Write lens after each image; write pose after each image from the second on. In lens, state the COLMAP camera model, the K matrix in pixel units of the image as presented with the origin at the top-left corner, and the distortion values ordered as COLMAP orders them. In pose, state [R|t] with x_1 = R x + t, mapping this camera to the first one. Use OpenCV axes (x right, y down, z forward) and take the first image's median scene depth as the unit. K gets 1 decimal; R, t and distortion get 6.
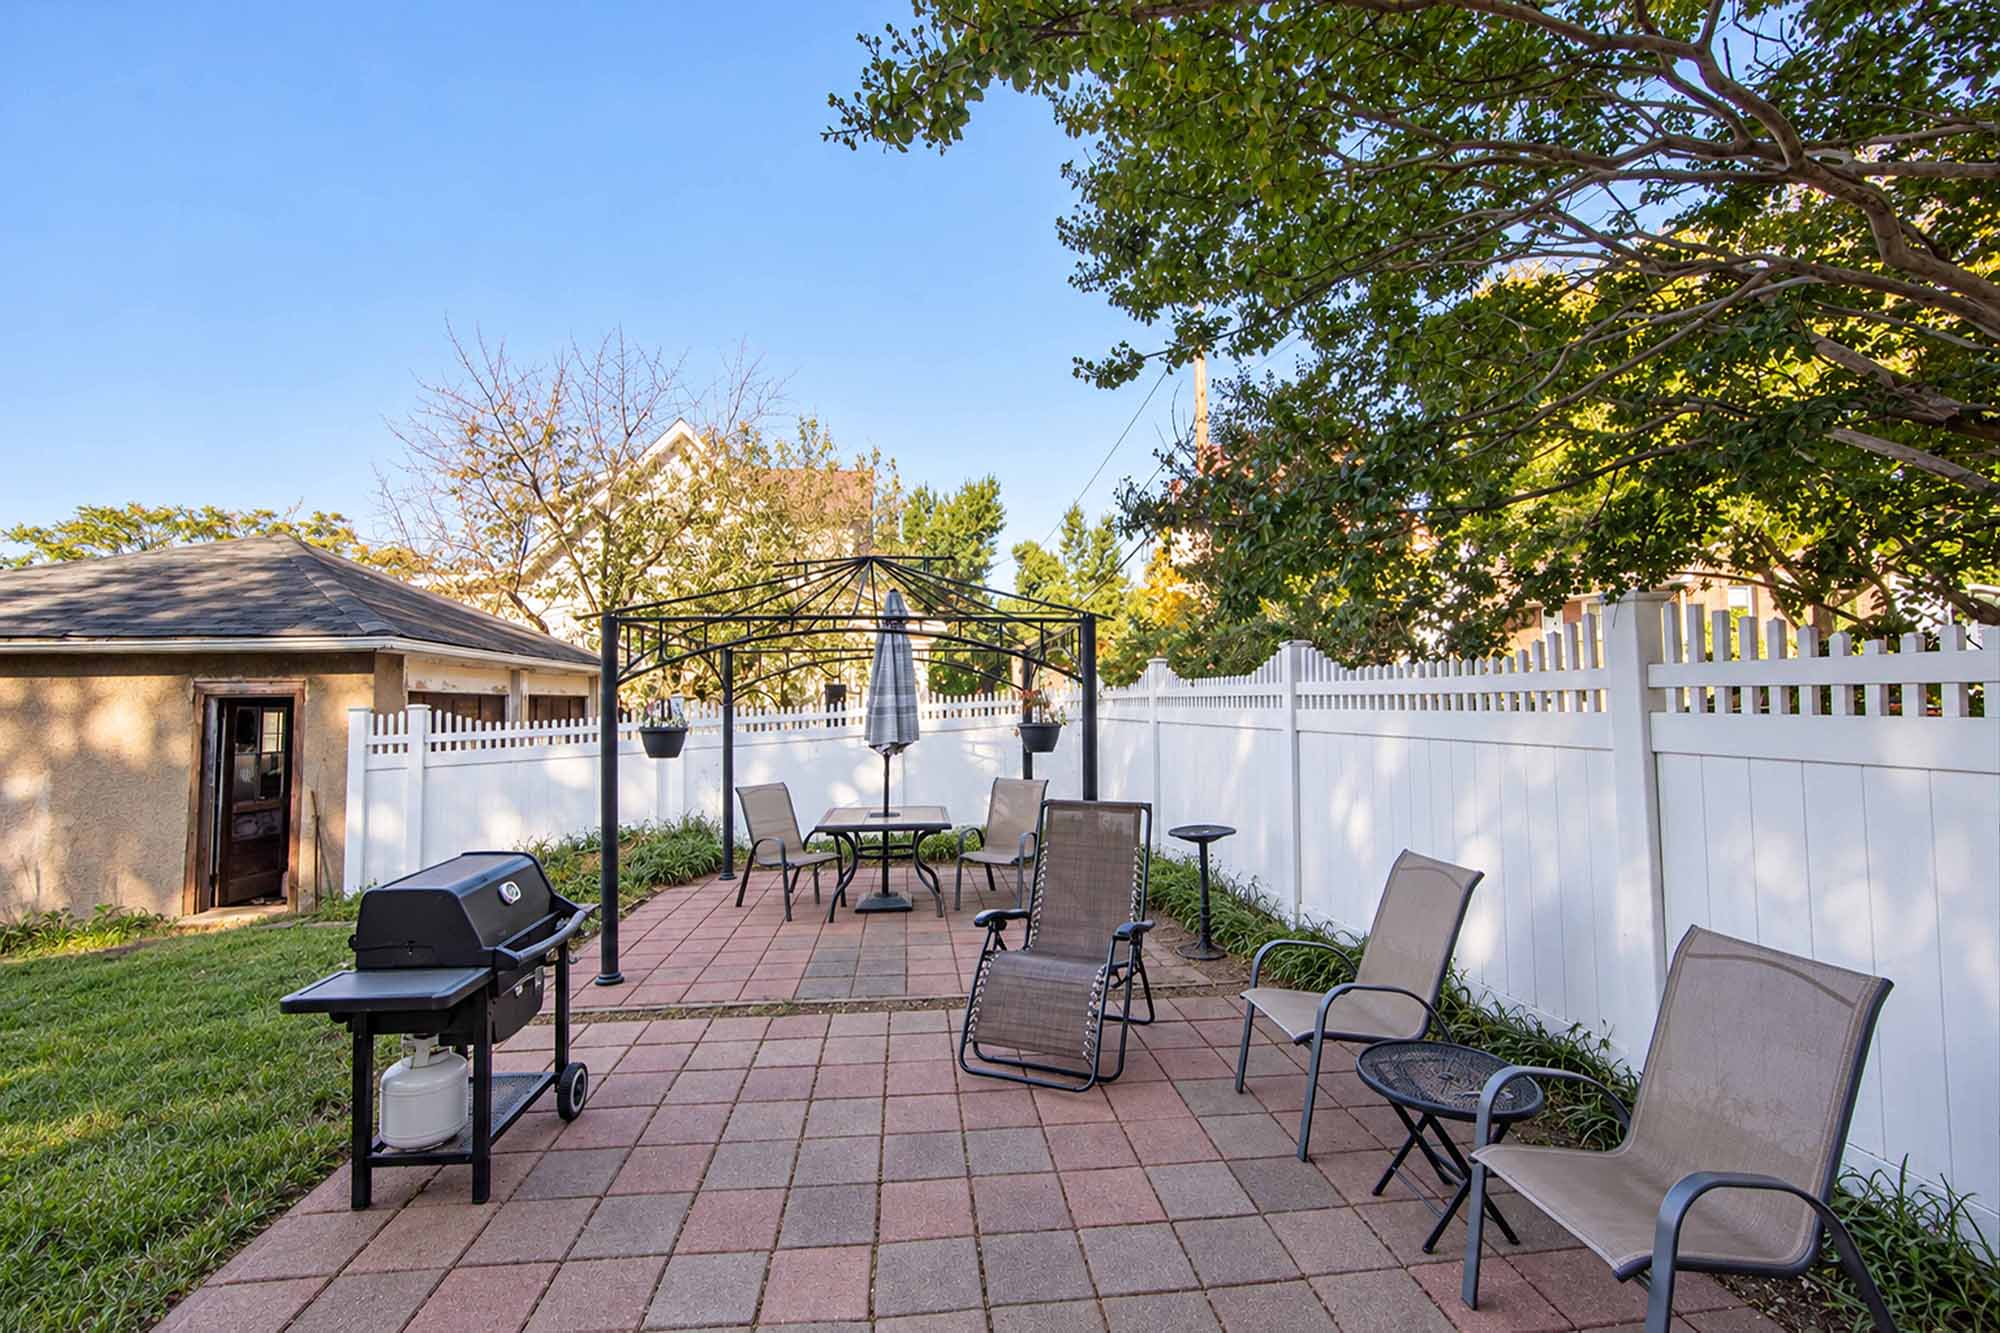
lens RADIAL K [[810.8, 0, 1001.8], [0, 810.8, 671.4], [0, 0, 1]] dist [-0.003010, -0.000115]
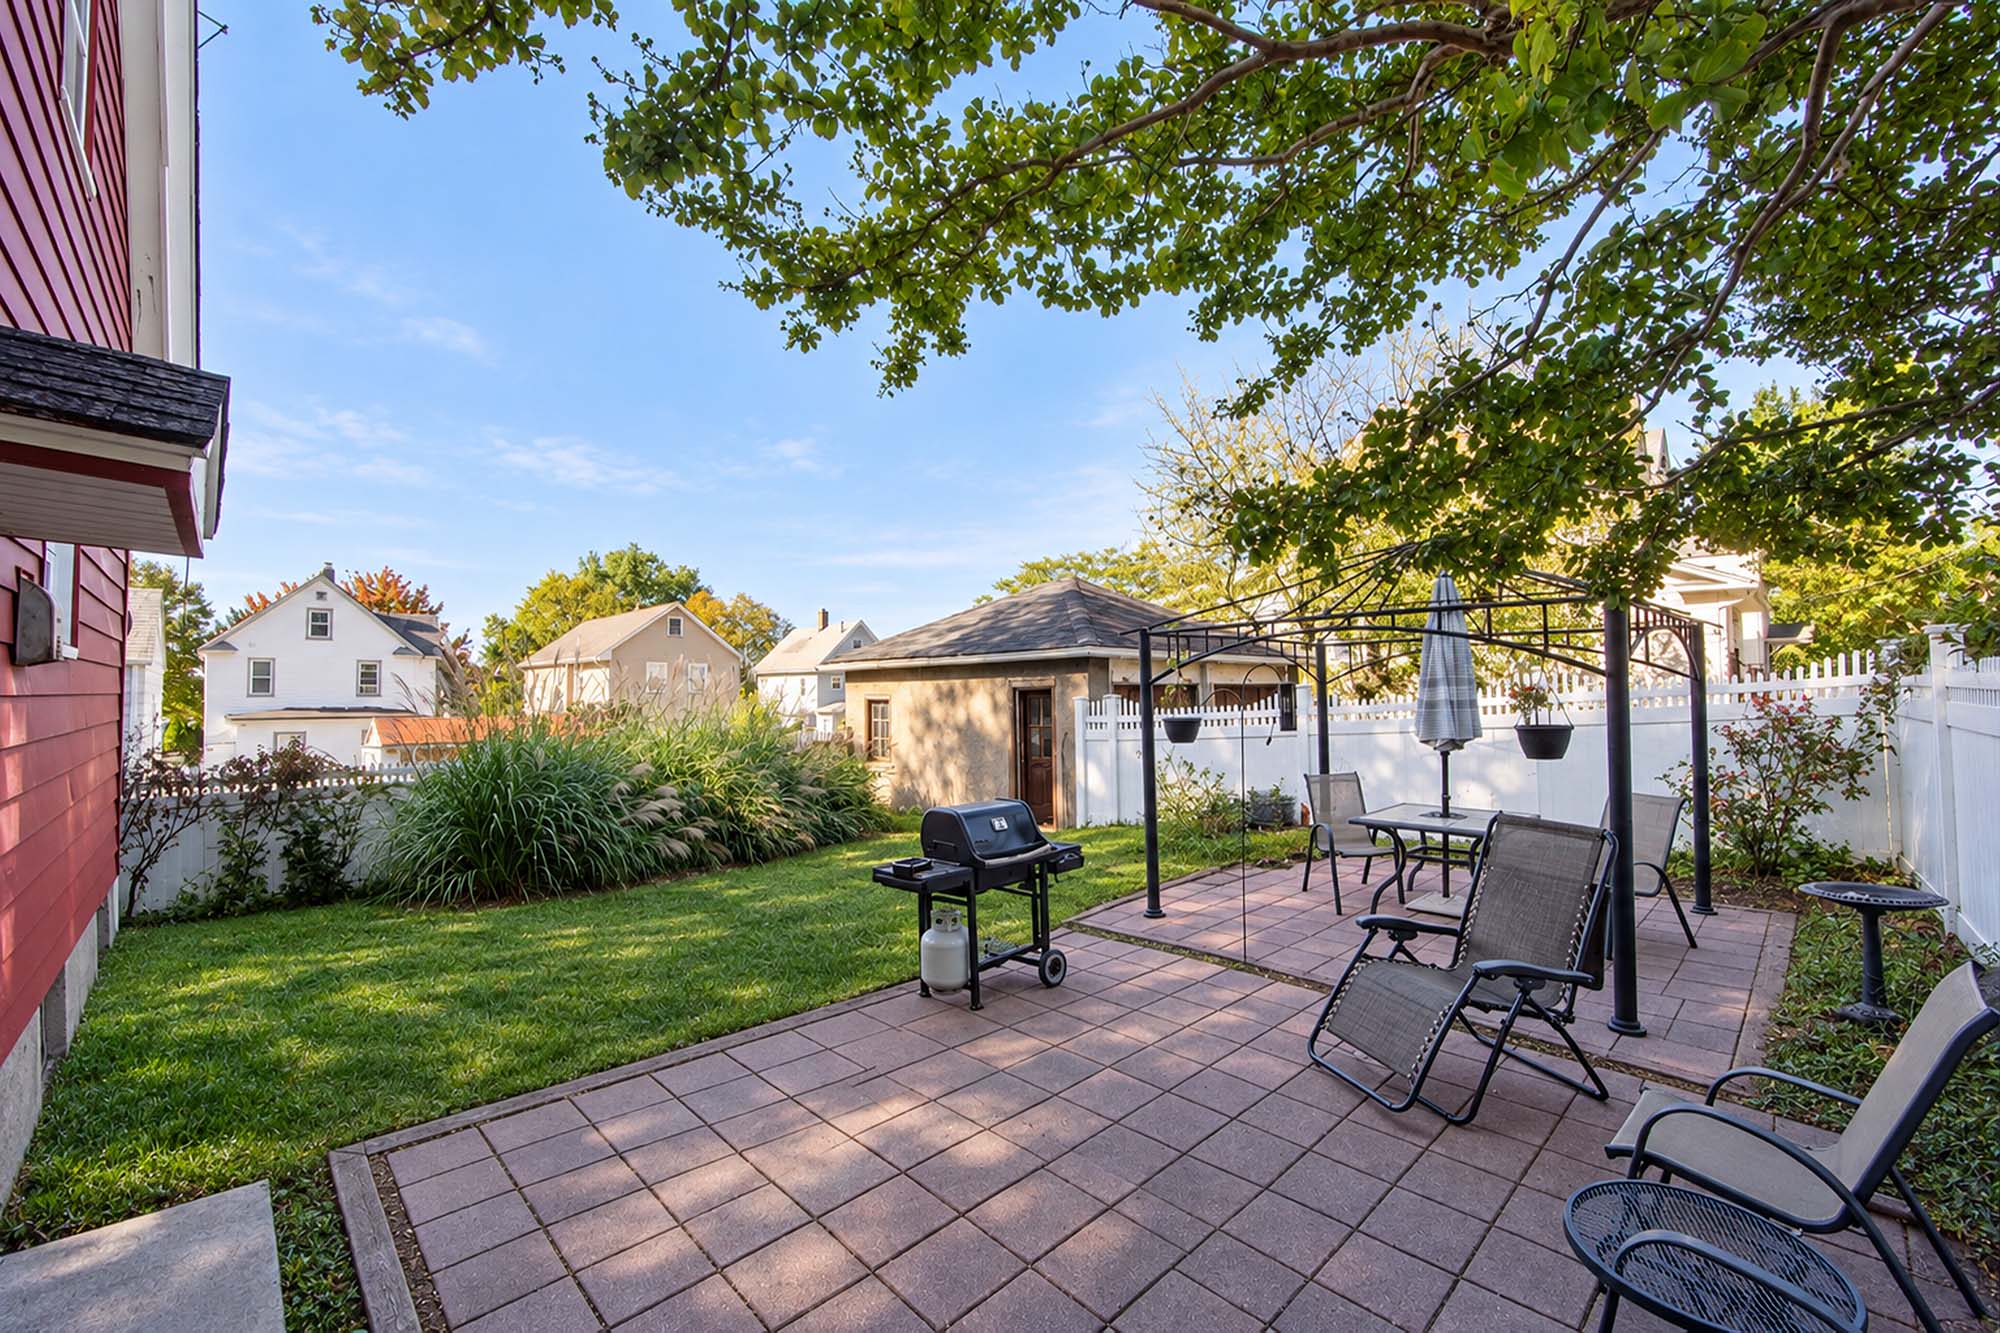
lens RADIAL K [[810.8, 0, 1001.1], [0, 810.8, 670.0], [0, 0, 1]] dist [-0.003010, -0.000115]
pose [[0.595423, -0.019479, -0.803176, 0.283811], [0.037548, 0.999288, 0.003600, -0.012959], [0.802535, -0.032301, 0.595730, 0.034183]]
